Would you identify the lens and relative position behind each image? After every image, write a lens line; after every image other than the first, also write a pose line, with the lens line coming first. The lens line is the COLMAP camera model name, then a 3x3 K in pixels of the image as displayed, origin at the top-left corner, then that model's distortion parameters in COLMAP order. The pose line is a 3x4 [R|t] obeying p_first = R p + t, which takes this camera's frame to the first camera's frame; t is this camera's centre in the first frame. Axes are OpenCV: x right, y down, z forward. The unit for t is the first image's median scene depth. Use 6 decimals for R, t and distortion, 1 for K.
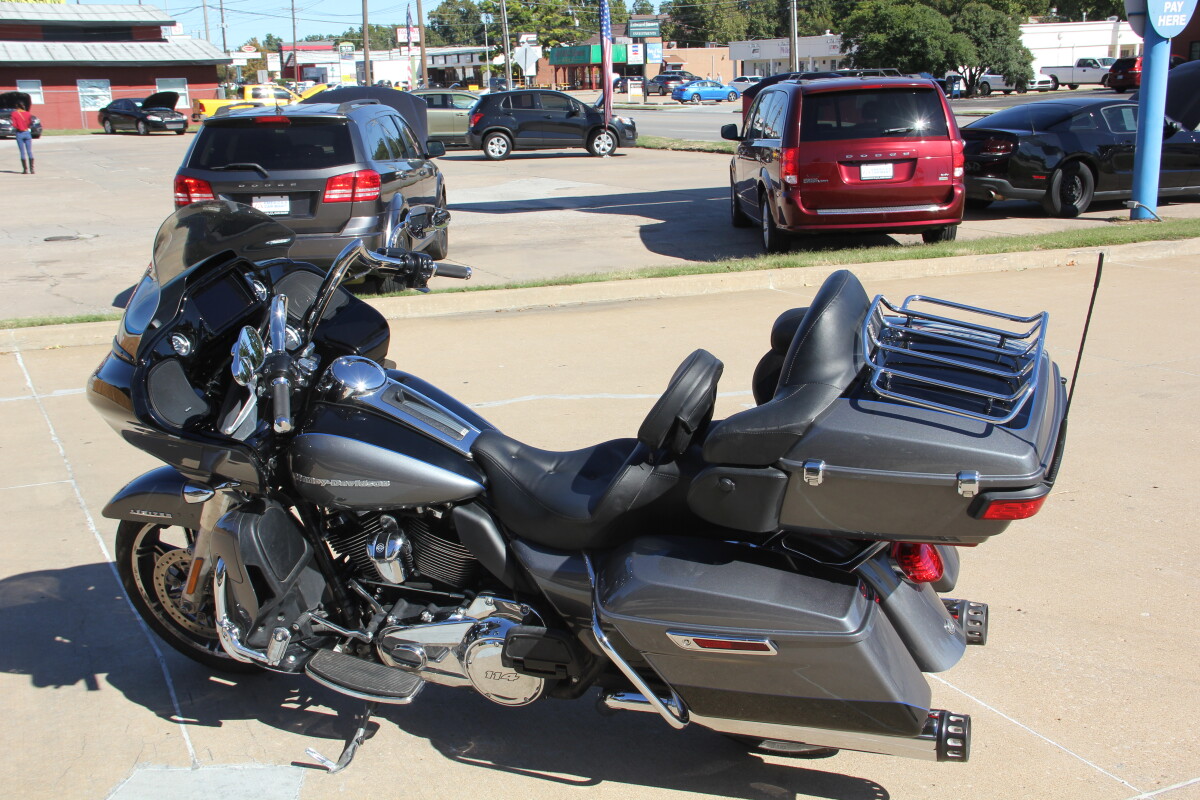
lens RADIAL K [[1364.7, 0, 610.2], [0, 1364.7, 399.7], [0, 0, 1]] dist [-0.054006, 0.375561]
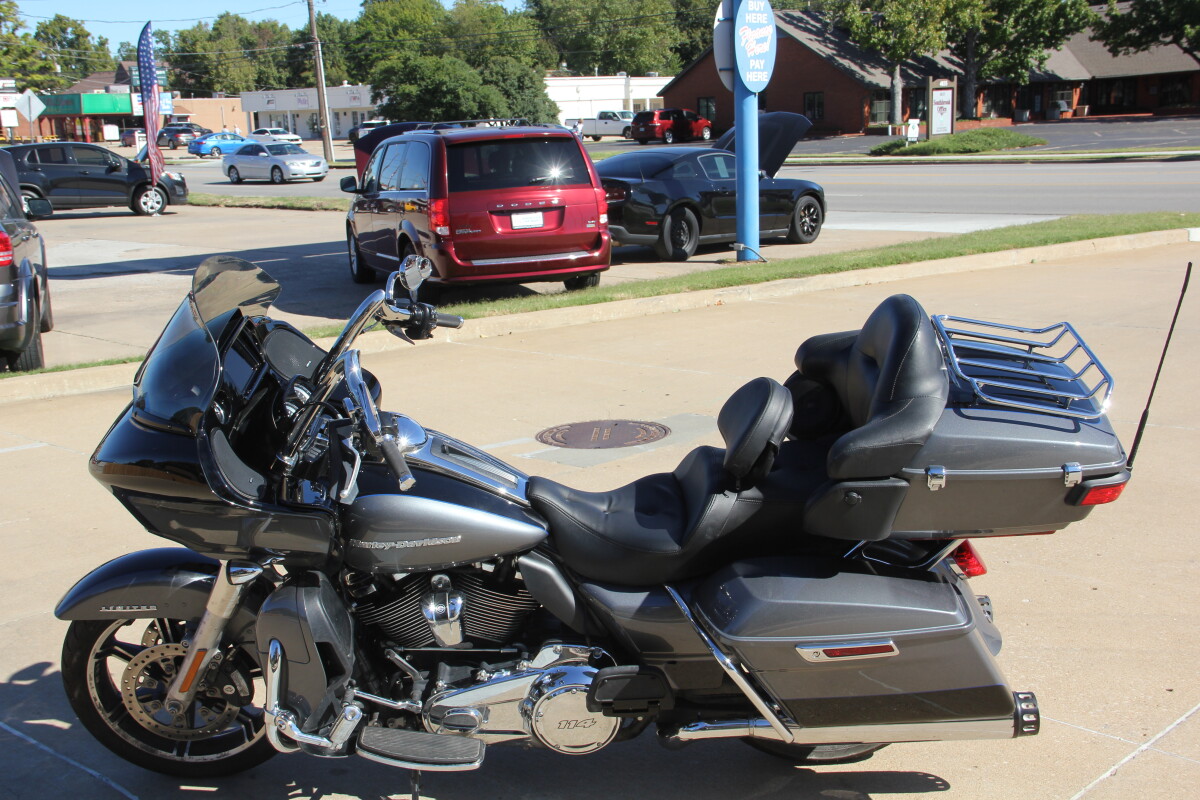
lens RADIAL K [[1429.2, 0, 606.8], [0, 1429.2, 399.3], [0, 0, 1]] dist [-0.024973, 0.364912]
pose [[0.942129, -0.067475, 0.328390, -0.081792], [0.082490, 0.996078, -0.031992, 0.000998], [-0.324944, 0.057230, 0.944000, 0.001205]]
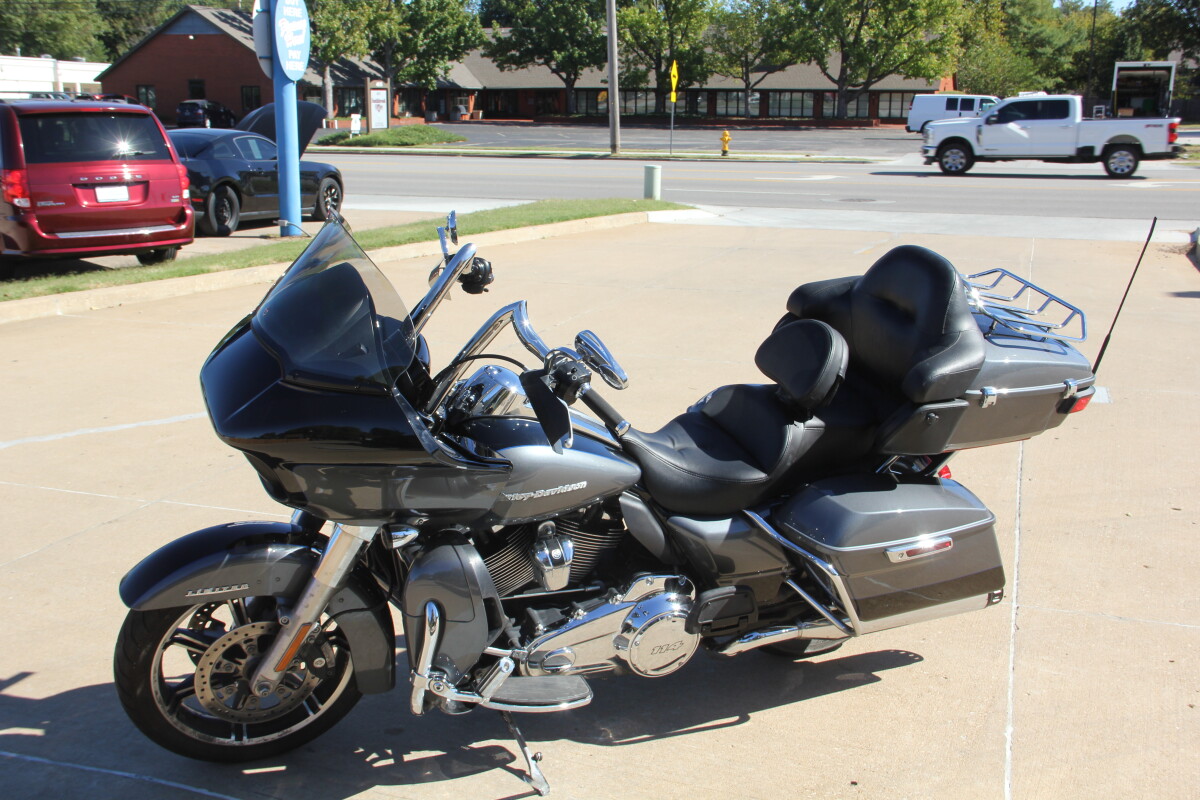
lens RADIAL K [[1250.5, 0, 614.7], [0, 1250.5, 401.8], [0, 0, 1]] dist [-0.082806, 0.284072]
pose [[0.707481, -0.124793, 0.695628, -0.162717], [0.128420, 0.990601, 0.047102, -0.007964], [-0.694967, 0.056009, 0.716857, 0.069132]]
